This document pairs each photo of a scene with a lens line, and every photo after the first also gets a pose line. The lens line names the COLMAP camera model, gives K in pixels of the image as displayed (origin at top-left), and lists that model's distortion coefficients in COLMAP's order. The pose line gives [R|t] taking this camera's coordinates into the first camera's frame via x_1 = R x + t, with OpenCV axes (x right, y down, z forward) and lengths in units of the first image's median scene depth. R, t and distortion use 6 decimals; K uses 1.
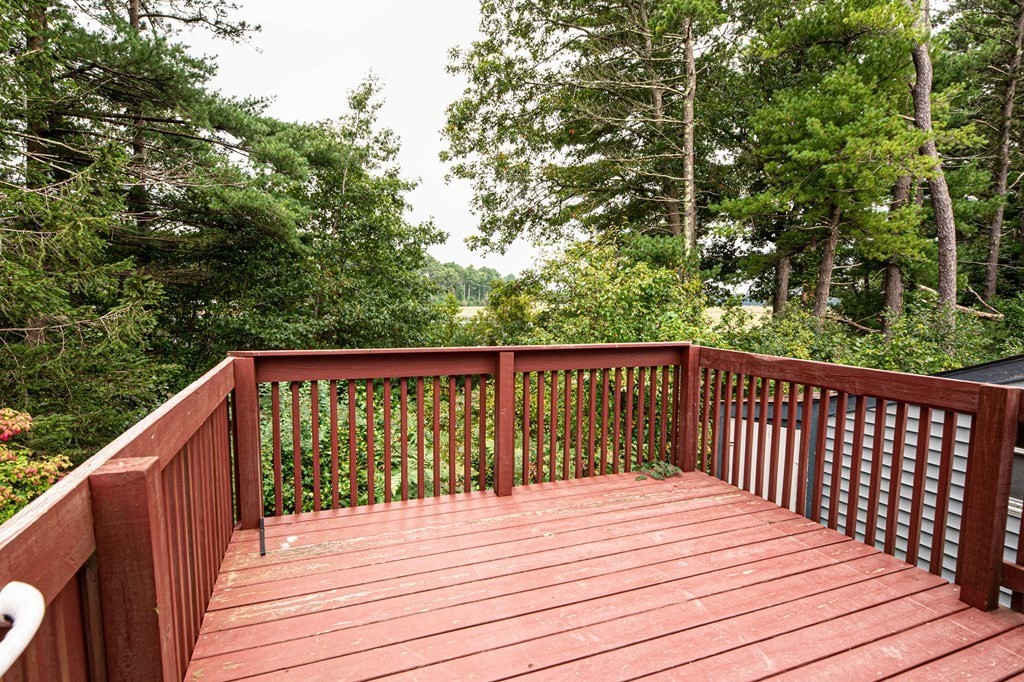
lens RADIAL K [[495.0, 0, 512.7], [0, 495.0, 347.0], [0, 0, 1]] dist [-0.012349, -0.000023]
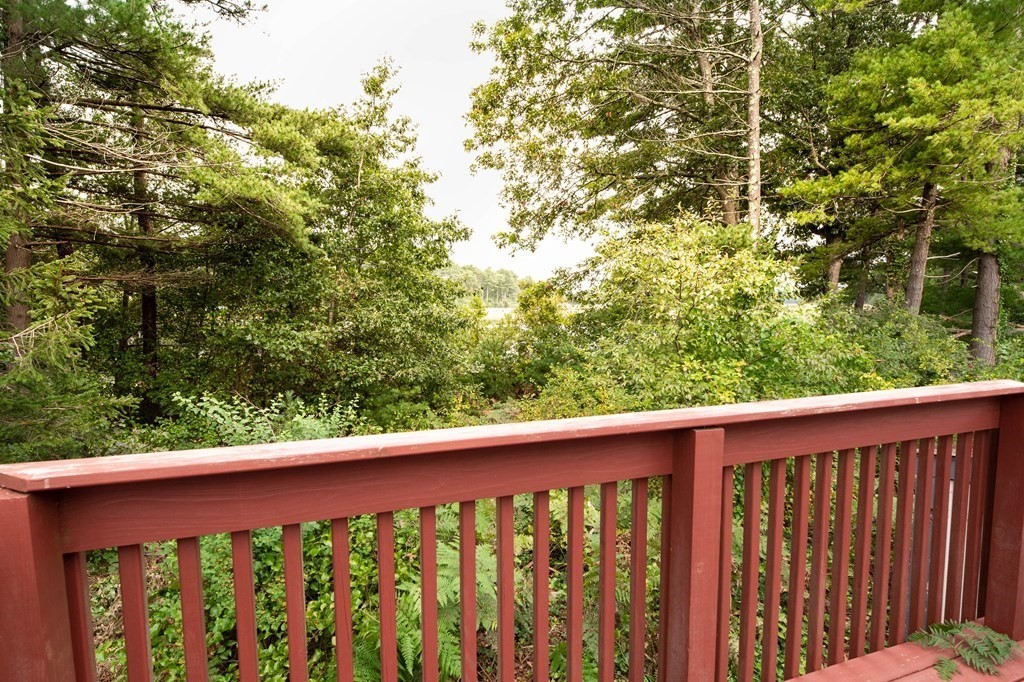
lens RADIAL K [[494.9, 0, 512.0], [0, 494.9, 341.0], [0, 0, 1]] dist [0.000353, 0.000326]
pose [[0.999167, -0.011382, -0.039178, -0.027958], [0.010810, 0.999832, -0.014790, -0.010527], [0.039340, 0.014354, 0.999123, 0.097373]]
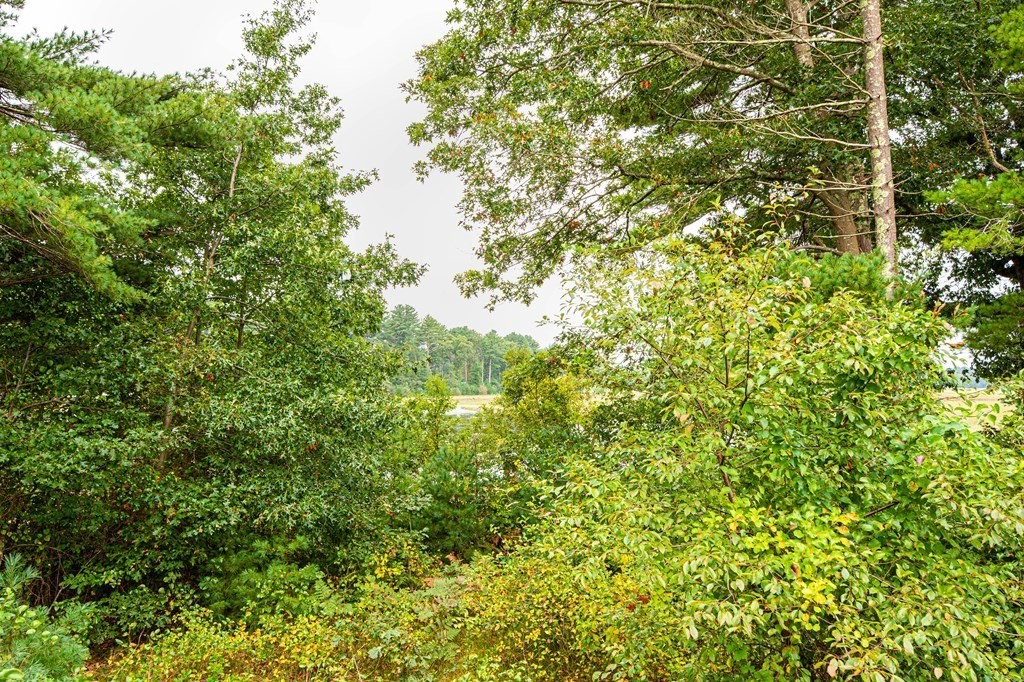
lens RADIAL K [[780.4, 0, 512.0], [0, 780.4, 341.0], [0, 0, 1]] dist [0.007969, 0.002432]
pose [[0.998156, -0.016621, -0.058387, 0.016388], [0.007728, 0.988755, -0.149345, -0.017692], [0.060213, 0.148618, 0.987060, 0.163901]]
